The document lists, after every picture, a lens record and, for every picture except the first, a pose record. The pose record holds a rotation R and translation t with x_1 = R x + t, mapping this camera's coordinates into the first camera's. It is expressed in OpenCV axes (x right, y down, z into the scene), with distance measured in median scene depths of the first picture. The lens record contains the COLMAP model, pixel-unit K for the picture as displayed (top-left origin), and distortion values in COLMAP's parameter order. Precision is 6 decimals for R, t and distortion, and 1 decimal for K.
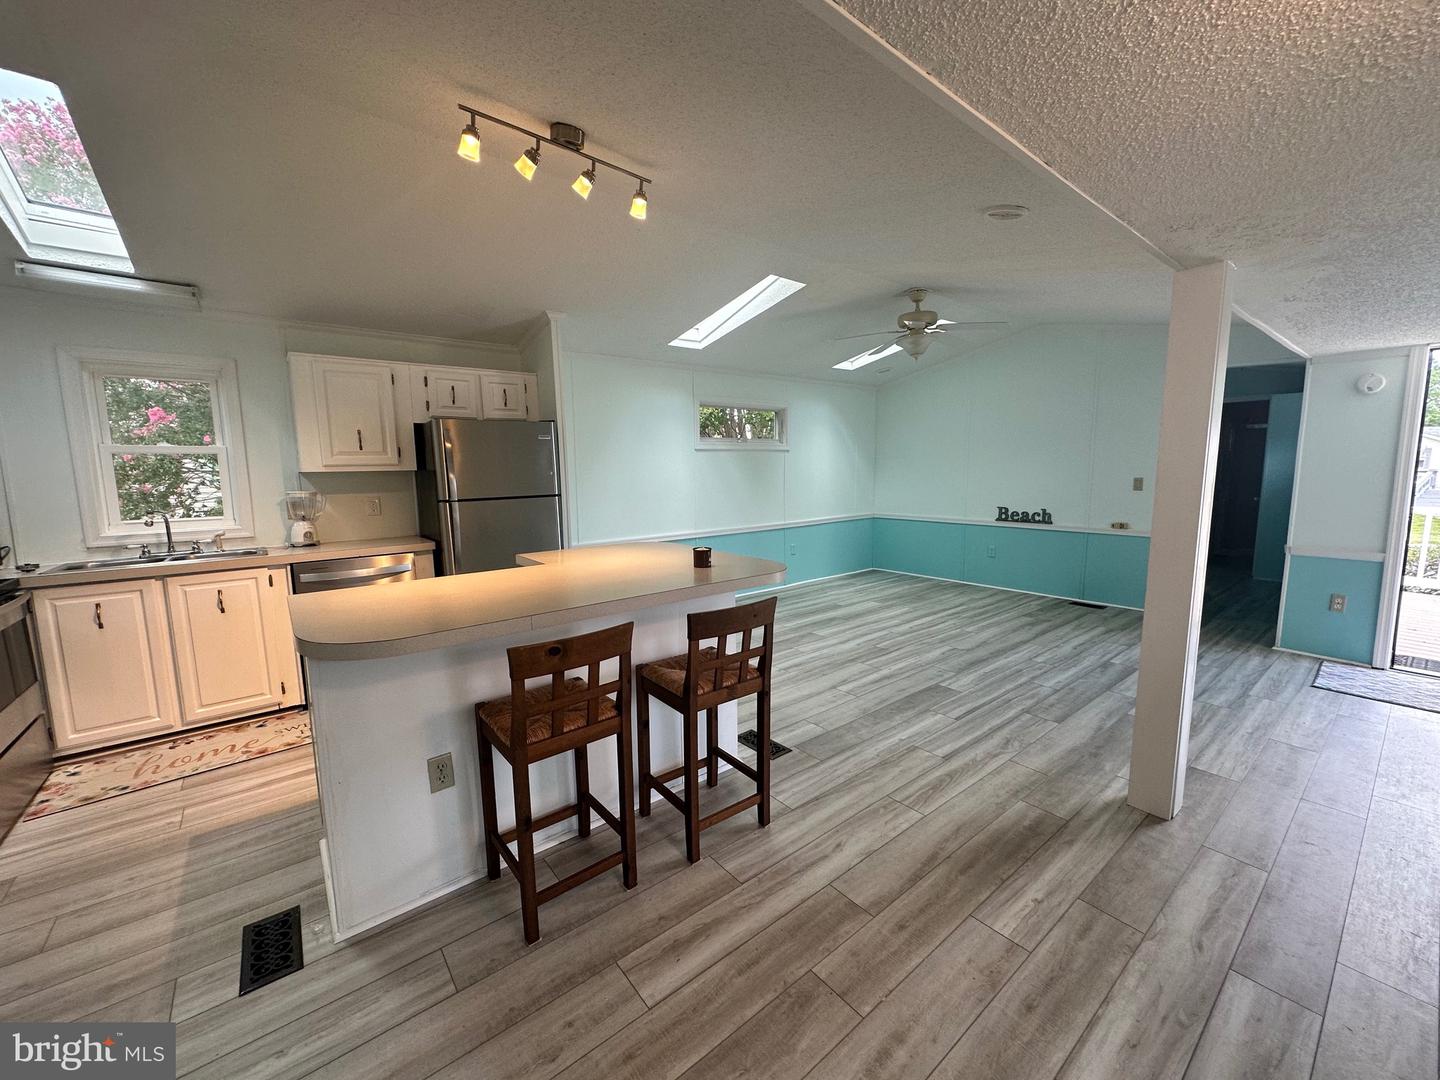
lens RADIAL K [[571.8, 0, 721.4], [0, 571.8, 538.4], [0, 0, 1]] dist [-0.003000, 0.000660]
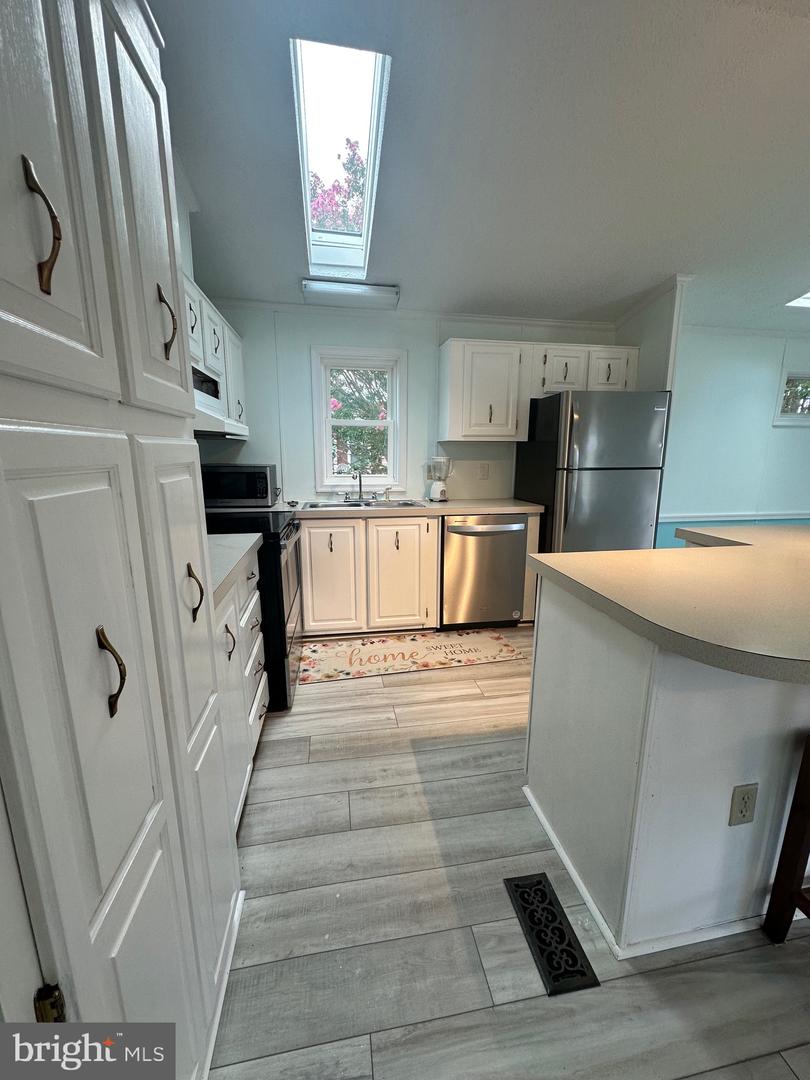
lens RADIAL K [[428.8, 0, 404.9], [0, 428.8, 540.8], [0, 0, 1]] dist [-0.003000, 0.000660]
pose [[0.872415, 0.115405, -0.474945, -0.417670], [-0.076567, 0.991997, 0.100398, 0.013036], [0.482731, -0.051224, 0.874269, 0.168966]]
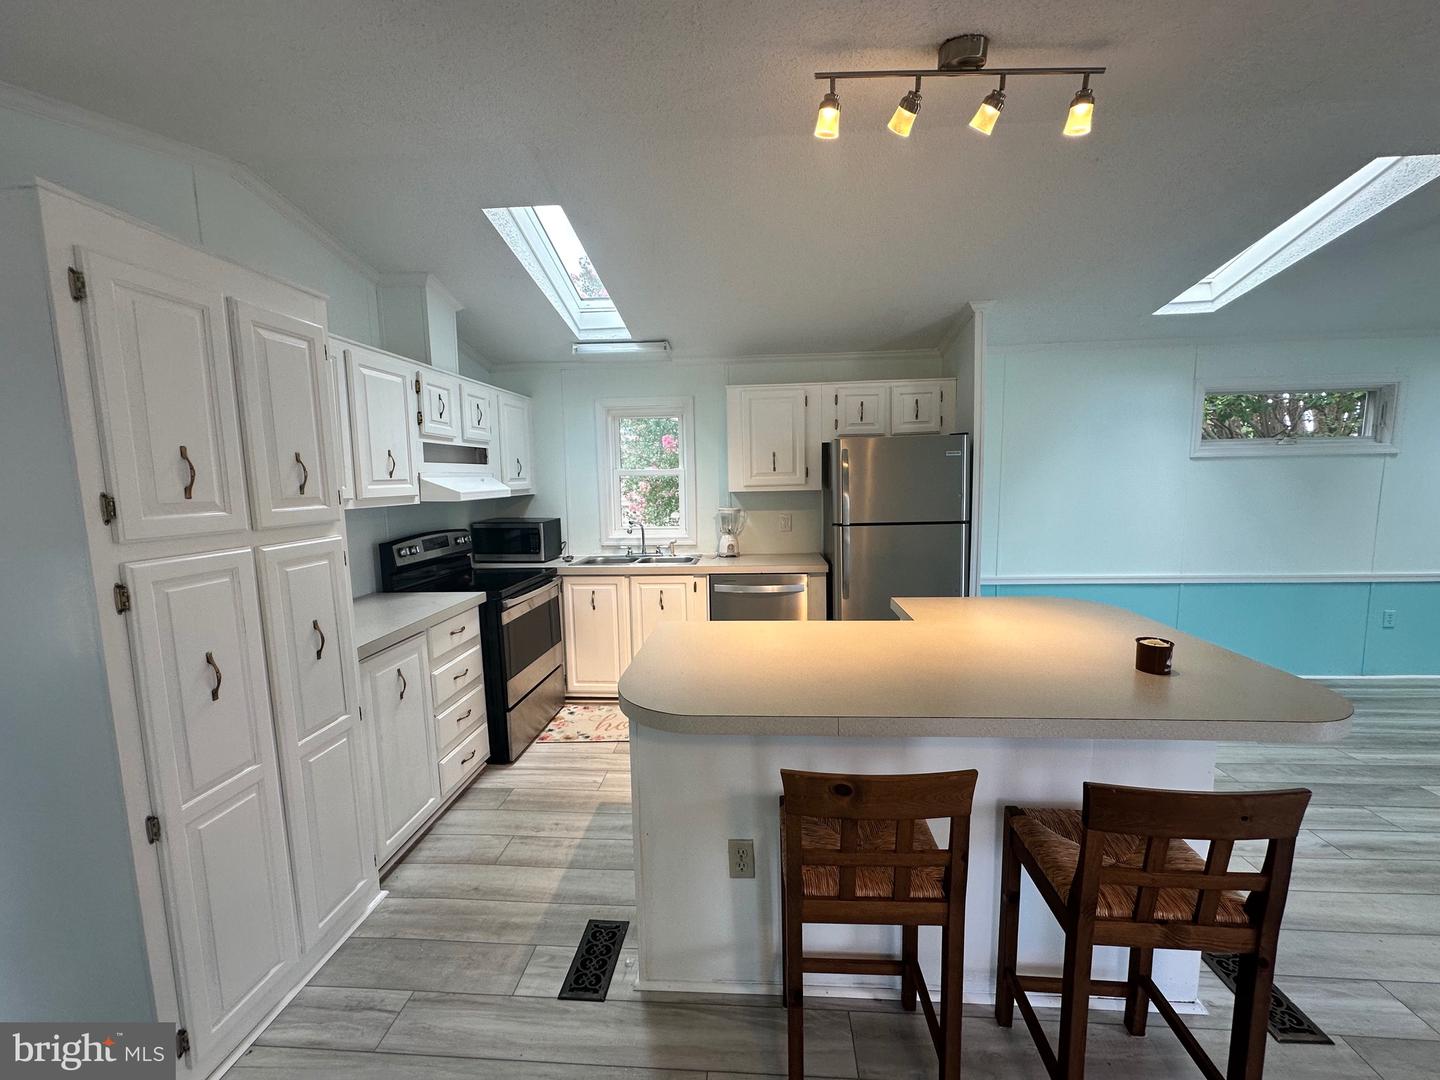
lens RADIAL K [[571.8, 0, 723.2], [0, 571.8, 538.7], [0, 0, 1]] dist [-0.003000, 0.000660]
pose [[0.731935, 0.075712, -0.677154, 0.030213], [-0.075982, 0.996678, 0.029309, -0.066602], [0.677124, 0.029999, 0.735257, 0.201151]]
